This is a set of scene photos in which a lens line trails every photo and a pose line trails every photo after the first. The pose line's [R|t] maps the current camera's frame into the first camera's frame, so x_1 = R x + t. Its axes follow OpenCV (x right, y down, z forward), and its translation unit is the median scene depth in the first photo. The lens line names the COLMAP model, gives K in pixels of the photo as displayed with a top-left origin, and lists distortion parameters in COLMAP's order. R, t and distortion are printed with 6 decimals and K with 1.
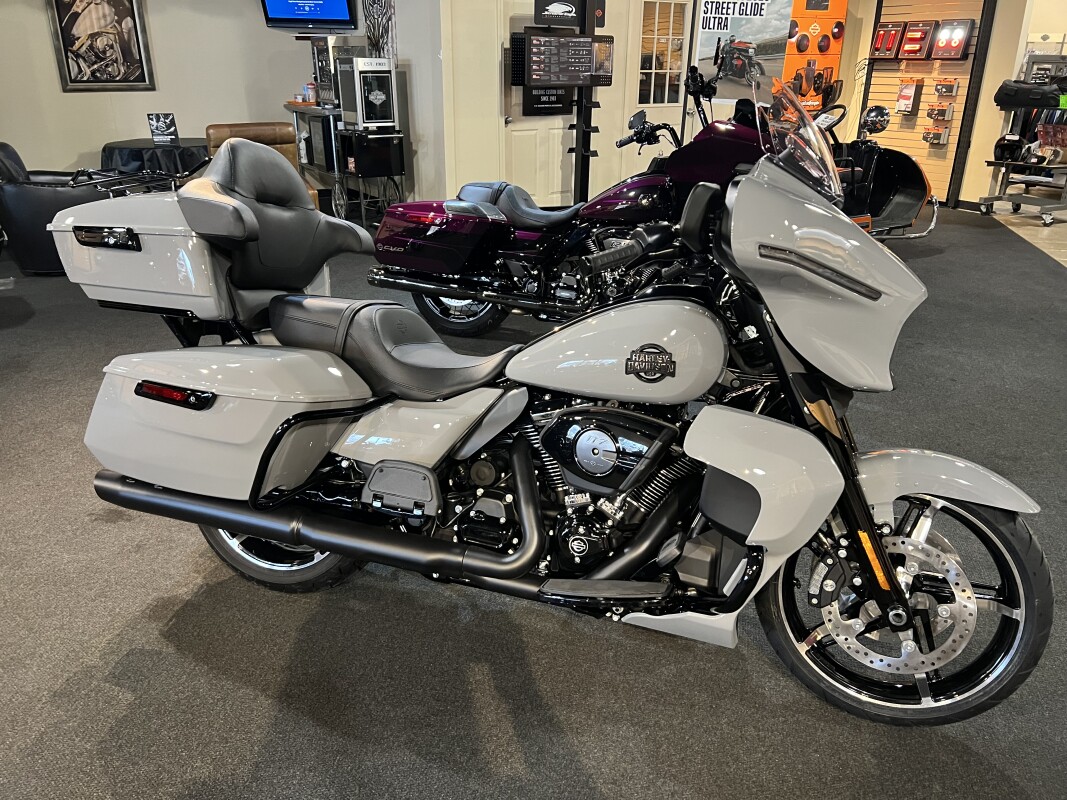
lens RADIAL K [[819.2, 0, 535.4], [0, 819.2, 387.9], [0, 0, 1]] dist [0.012995, -0.000676]
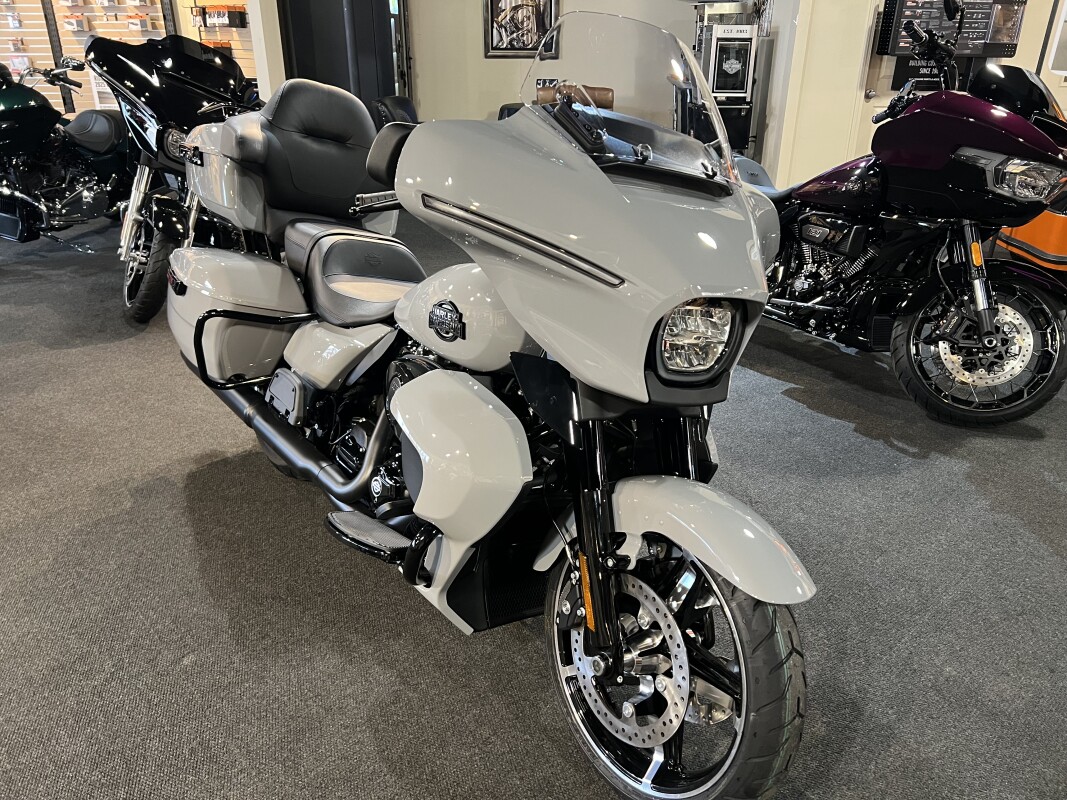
lens RADIAL K [[806.6, 0, 536.4], [0, 806.6, 400.0], [0, 0, 1]] dist [0.058577, -0.063181]
pose [[0.832268, 0.227548, -0.505522, 0.191033], [-0.207742, 0.973446, 0.096155, -0.013648], [0.513978, 0.024992, 0.857439, 0.062722]]
